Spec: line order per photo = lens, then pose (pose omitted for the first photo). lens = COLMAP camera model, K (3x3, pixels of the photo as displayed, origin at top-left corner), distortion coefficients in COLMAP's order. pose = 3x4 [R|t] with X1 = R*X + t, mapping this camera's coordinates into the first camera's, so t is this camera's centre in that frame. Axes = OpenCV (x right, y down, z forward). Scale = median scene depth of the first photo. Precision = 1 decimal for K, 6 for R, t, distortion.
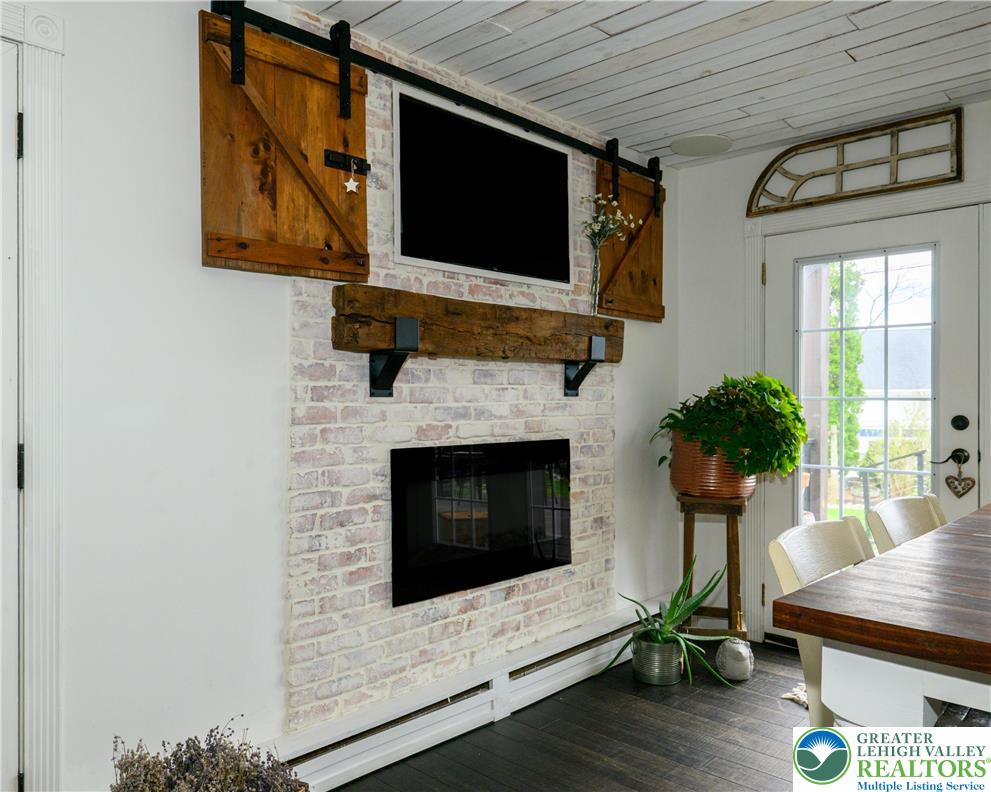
lens RADIAL K [[786.5, 0, 495.1], [0, 786.5, 400.2], [0, 0, 1]] dist [0.006569, 0.001266]
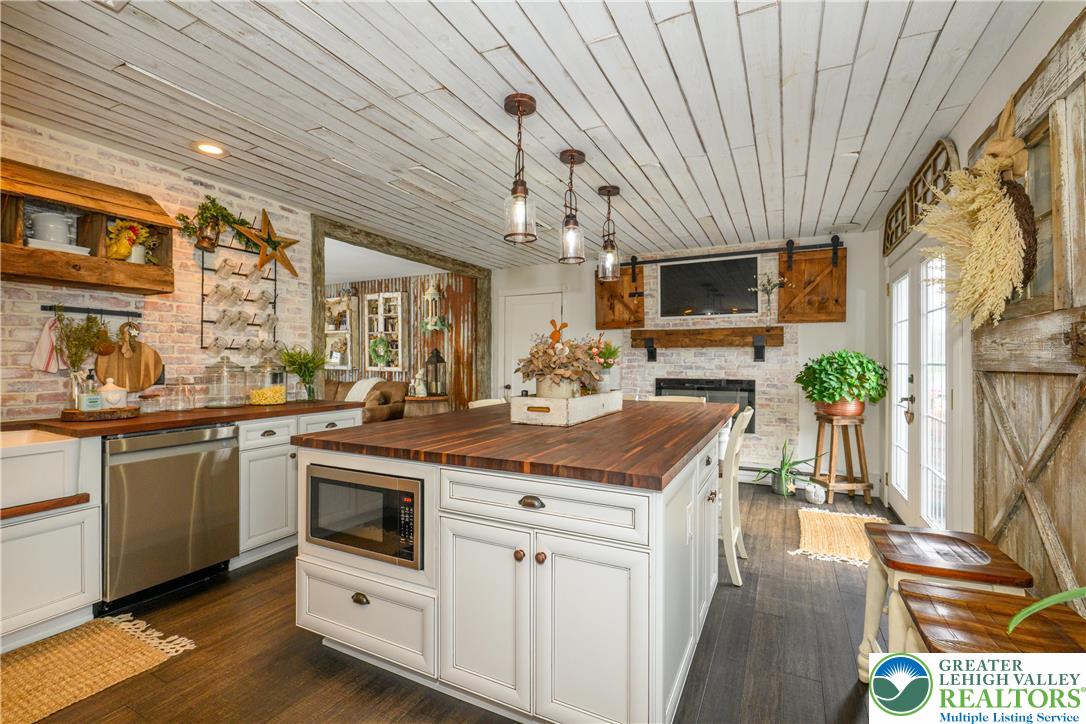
lens RADIAL K [[491.9, 0, 543.4], [0, 491.9, 362.2], [0, 0, 1]] dist [0.000256, 0.001114]
pose [[0.282992, 0.006079, -0.959103, 1.660191], [-0.006159, 0.999971, 0.004520, -0.007700], [0.959102, 0.004628, 0.283022, -0.012447]]
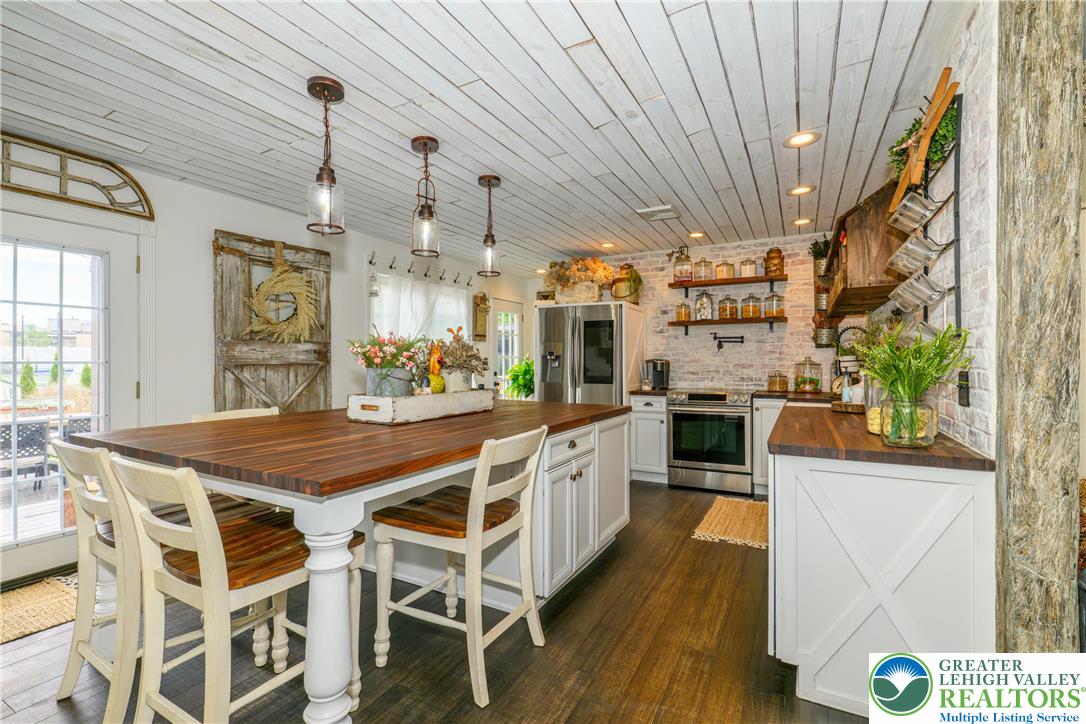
lens RADIAL K [[491.9, 0, 539.6], [0, 491.9, 361.3], [0, 0, 1]] dist [0.000256, 0.001114]
pose [[-0.262670, 0.002507, 0.964883, -0.306270], [0.004247, 0.999990, -0.001442, 0.001458], [-0.964877, 0.003719, -0.262678, 0.293782]]
